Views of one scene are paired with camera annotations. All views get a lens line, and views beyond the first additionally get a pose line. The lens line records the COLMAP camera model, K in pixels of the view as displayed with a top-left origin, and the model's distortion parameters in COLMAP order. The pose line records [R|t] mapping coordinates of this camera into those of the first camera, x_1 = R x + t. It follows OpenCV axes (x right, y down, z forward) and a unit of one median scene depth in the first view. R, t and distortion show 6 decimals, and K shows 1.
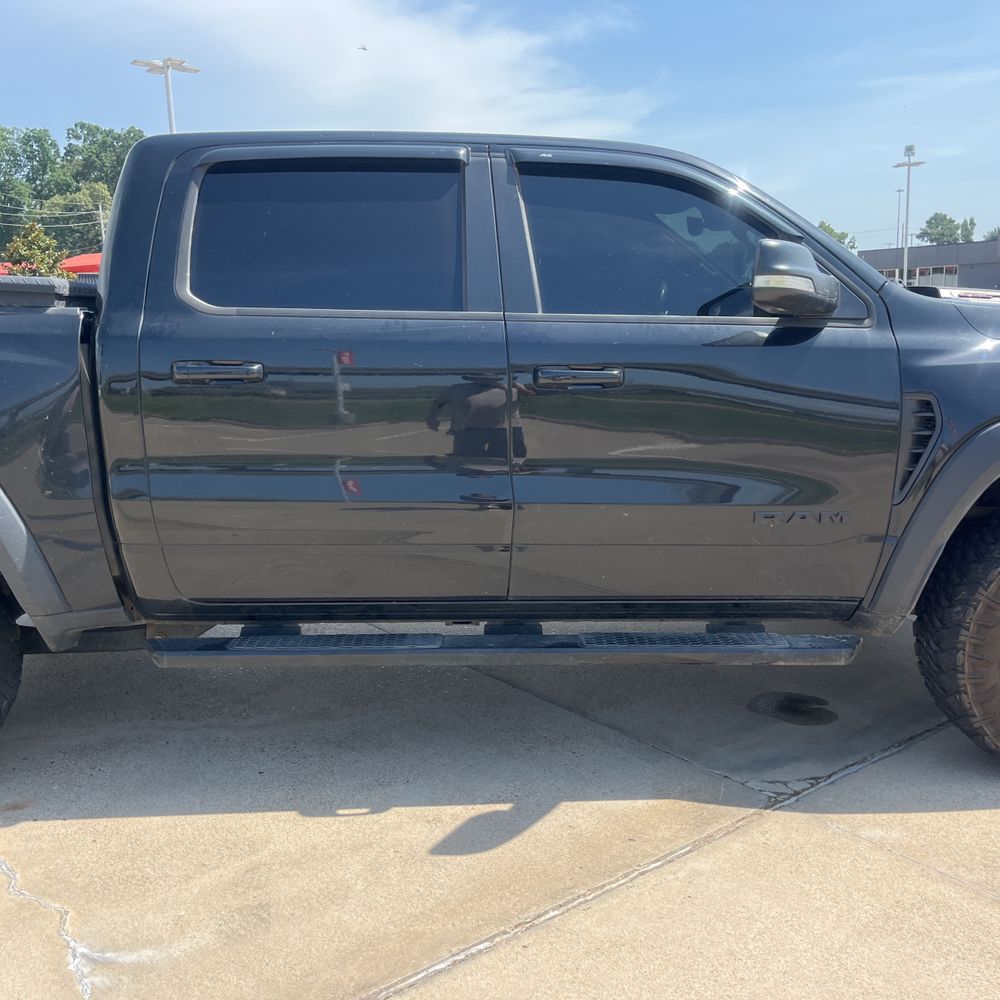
lens RADIAL K [[1010.8, 0, 532.5], [0, 1010.8, 486.4], [0, 0, 1]] dist [0.016636, 0.006170]
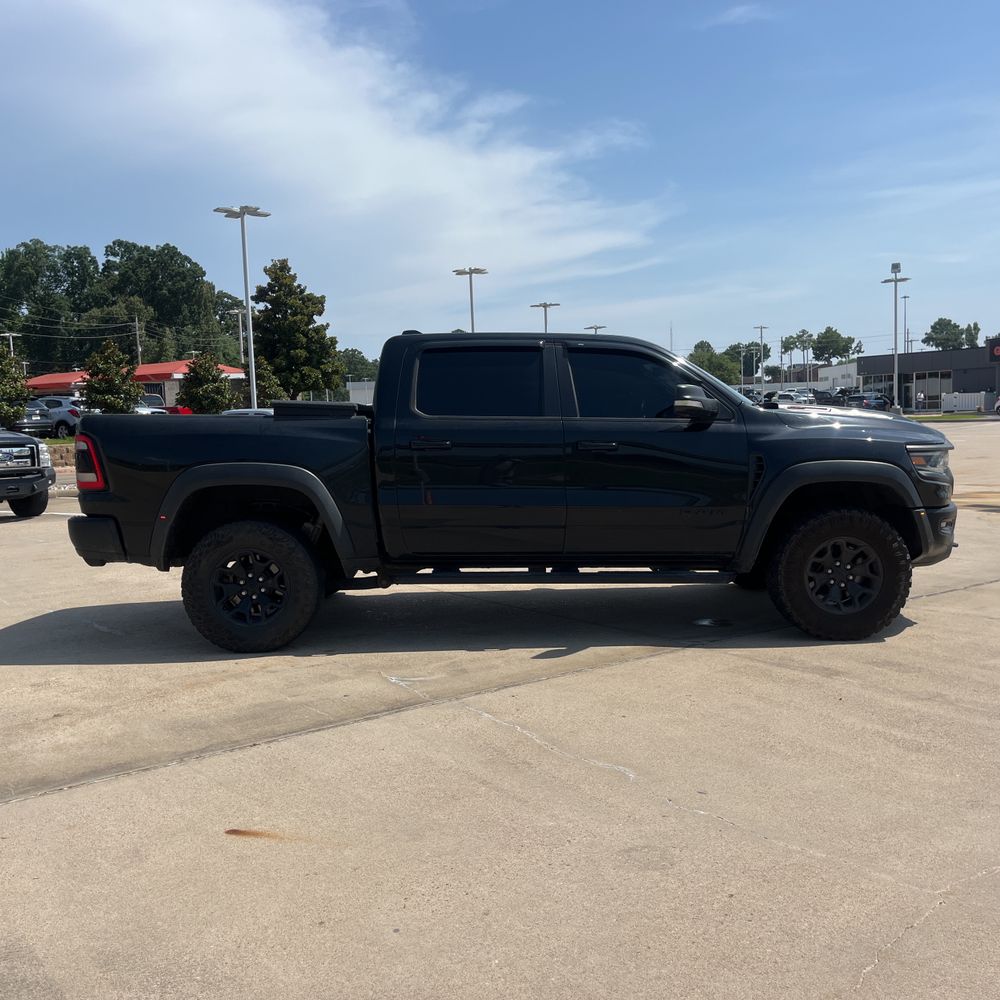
lens RADIAL K [[992.4, 0, 520.2], [0, 992.4, 500.6], [0, 0, 1]] dist [0.046500, -0.005760]
pose [[0.999622, -0.002623, -0.027361, -0.059688], [0.000273, 0.996332, -0.085567, 0.185744], [0.027485, 0.085528, 0.995957, -1.091246]]
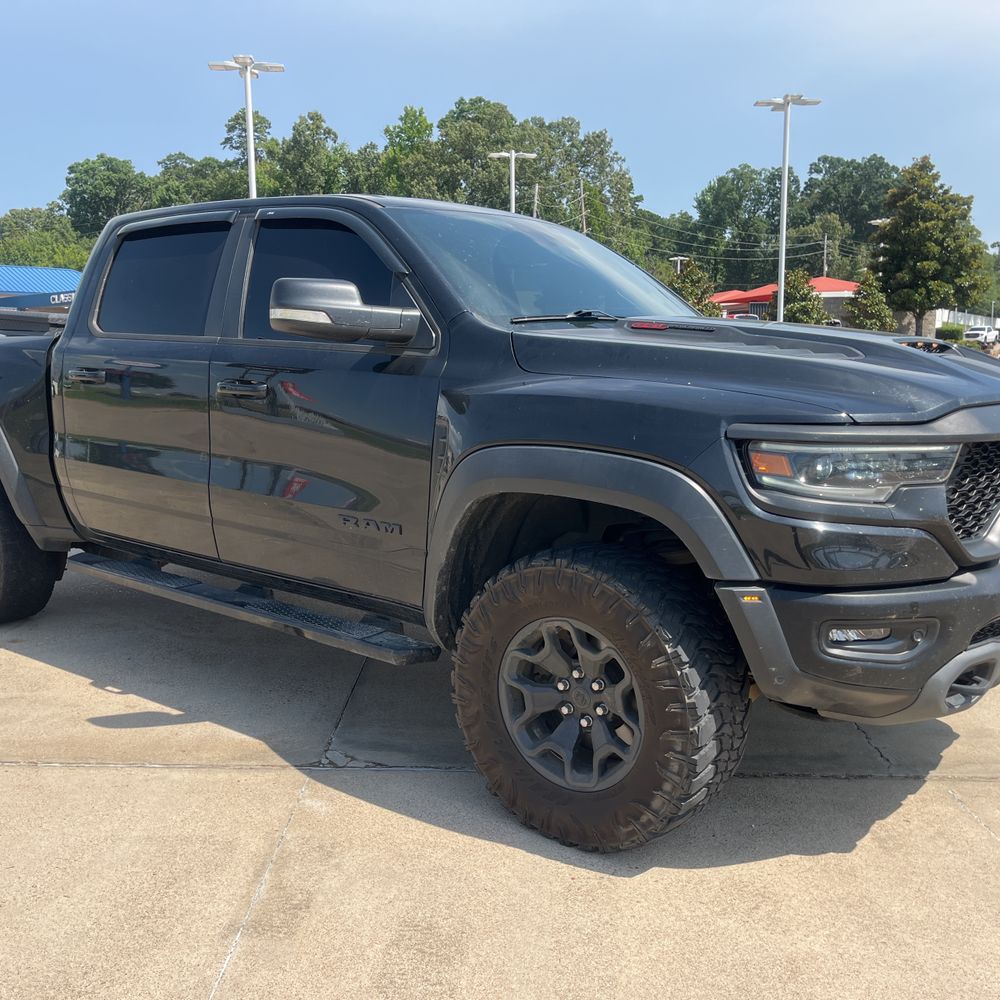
lens RADIAL K [[1017.7, 0, 488.6], [0, 1017.7, 507.4], [0, 0, 1]] dist [0.018319, 0.013999]
pose [[0.761088, 0.115549, -0.638274, 1.089167], [-0.120467, 0.992066, 0.035951, -0.044736], [0.637364, 0.049529, 0.768969, 0.221638]]
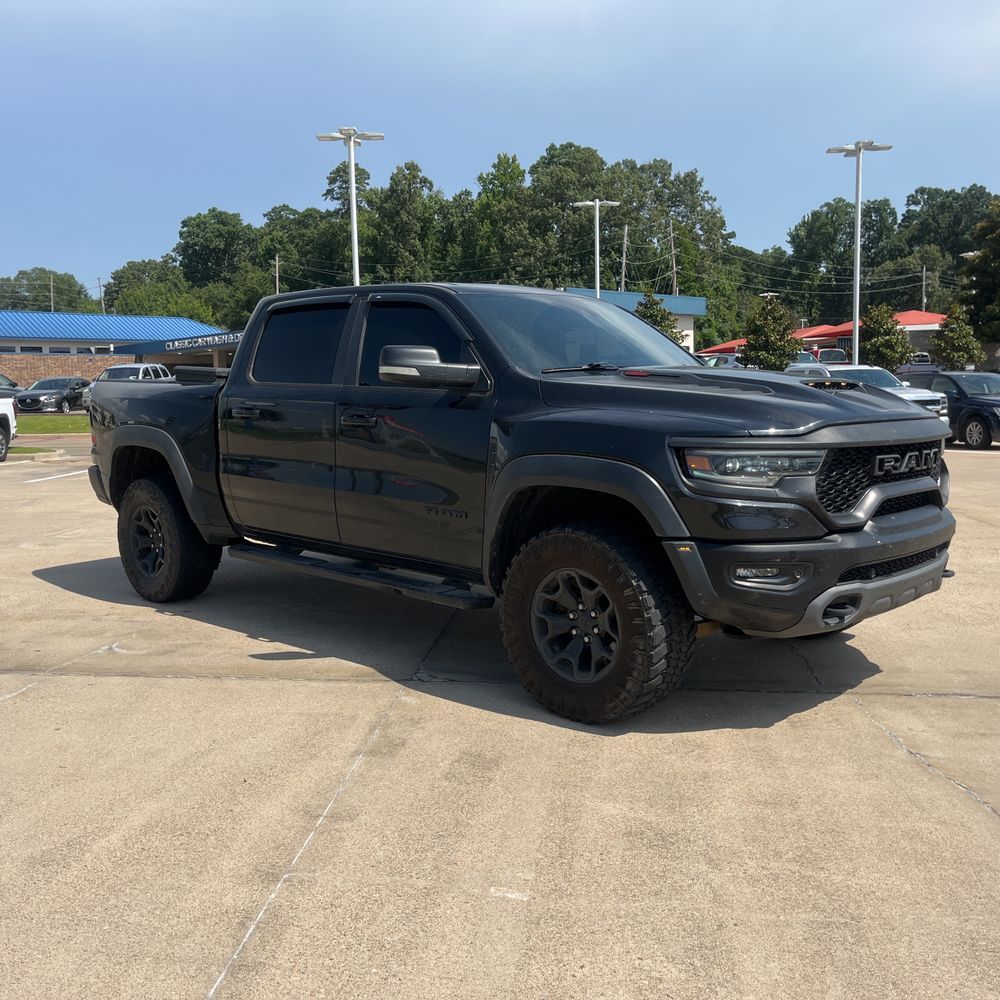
lens RADIAL K [[1012.7, 0, 500.8], [0, 1012.7, 497.6], [0, 0, 1]] dist [0.038198, -0.024929]
pose [[0.707738, 0.082818, -0.701604, 1.471507], [-0.115994, 0.993250, 0.000237, -0.003616], [0.696888, 0.081214, 0.712567, -0.092874]]
